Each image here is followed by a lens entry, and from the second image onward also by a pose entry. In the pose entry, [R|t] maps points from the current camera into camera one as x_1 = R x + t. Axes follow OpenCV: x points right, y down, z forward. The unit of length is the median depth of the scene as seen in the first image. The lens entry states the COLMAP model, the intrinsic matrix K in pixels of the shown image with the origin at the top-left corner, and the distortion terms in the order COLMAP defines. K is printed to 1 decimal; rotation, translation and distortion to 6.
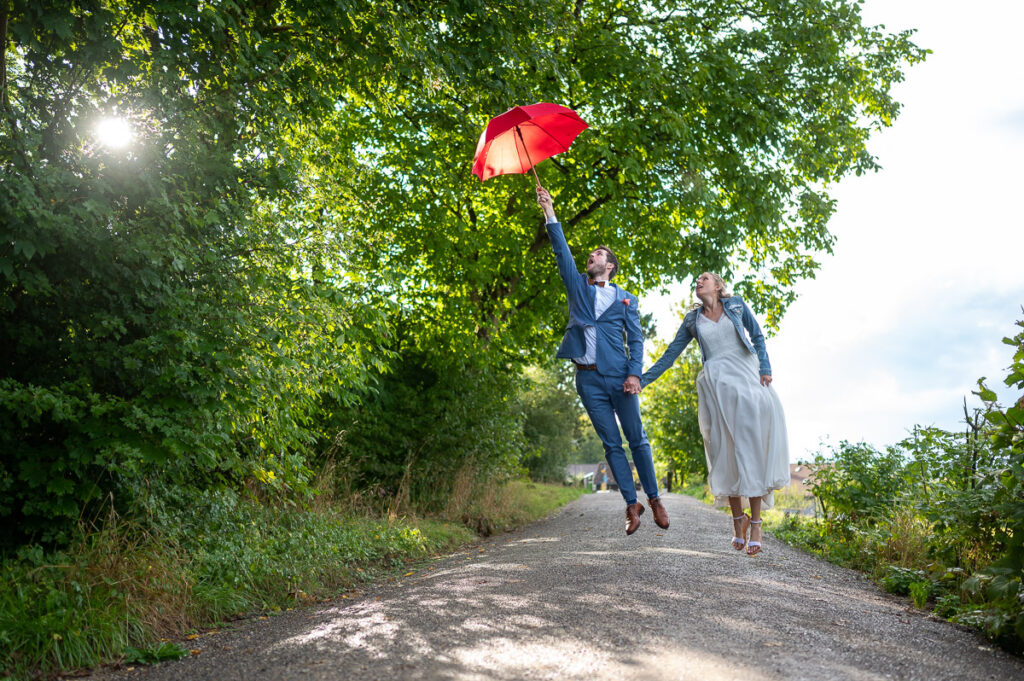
lens RADIAL K [[962.9, 0, 512.8], [0, 962.9, 389.1], [0, 0, 1]] dist [-0.015321, 0.015005]
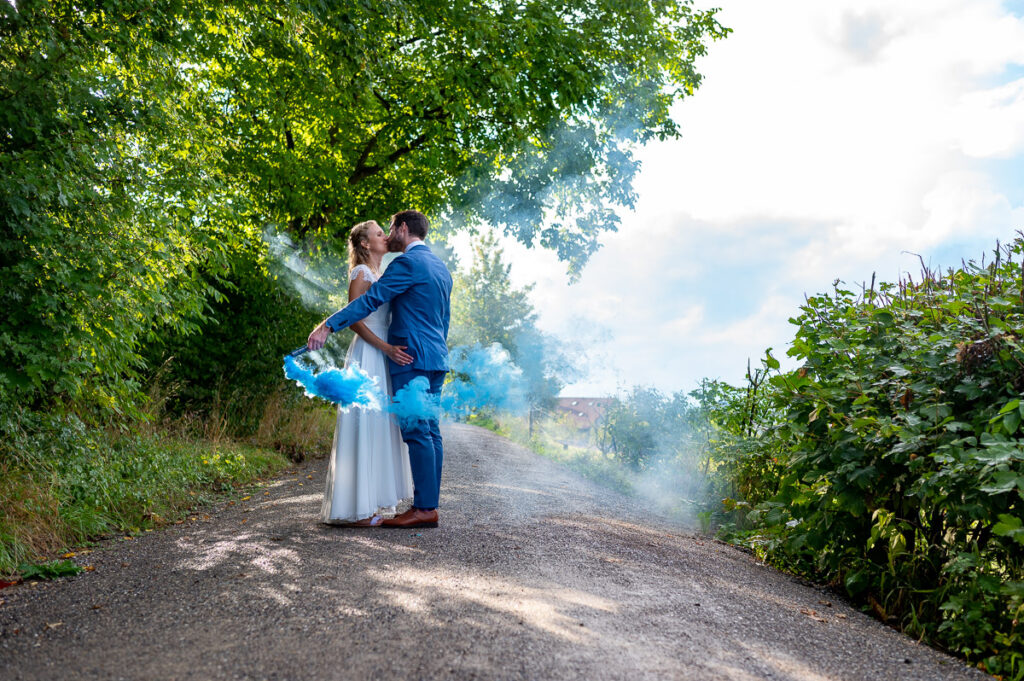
lens RADIAL K [[962.9, 0, 512.8], [0, 962.9, 389.1], [0, 0, 1]] dist [-0.015321, 0.015005]
pose [[0.974650, 0.040411, 0.220057, -0.030775], [-0.056884, 0.995991, 0.069041, -0.008313], [-0.216385, -0.079808, 0.973041, -0.039573]]
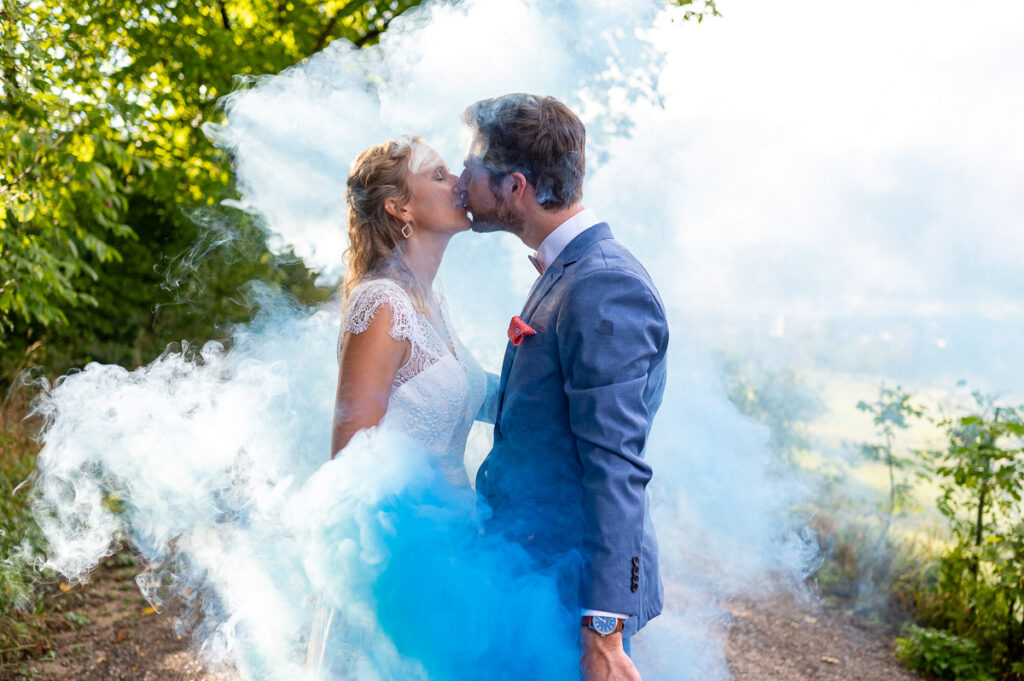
lens RADIAL K [[962.9, 0, 512.8], [0, 962.9, 389.1], [0, 0, 1]] dist [-0.015321, 0.015005]
pose [[0.963561, 0.011735, 0.267231, -0.026048], [-0.056469, 0.985446, 0.160337, -0.030098], [-0.261461, -0.169585, 0.950200, 0.185356]]
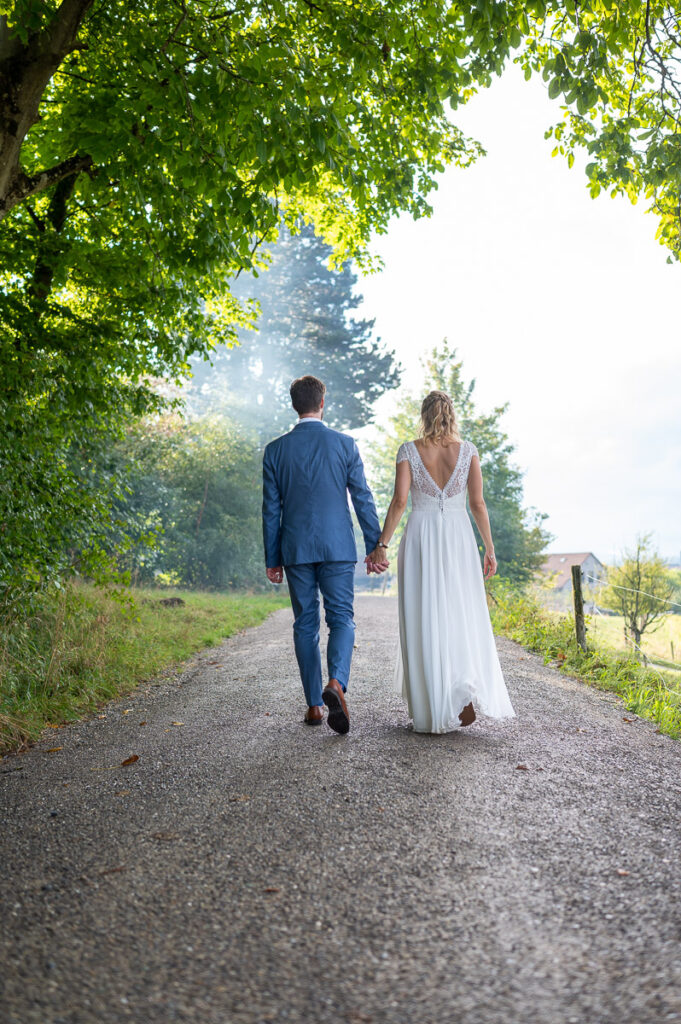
lens RADIAL K [[962.9, 0, 340.5], [0, 962.9, 512.0], [0, 0, 1]] dist [-0.015321, 0.015005]
pose [[0.996177, -0.002972, 0.087312, 0.095628], [0.000167, 0.999484, 0.032115, 0.047300], [-0.087362, -0.031978, 0.995663, 0.672003]]
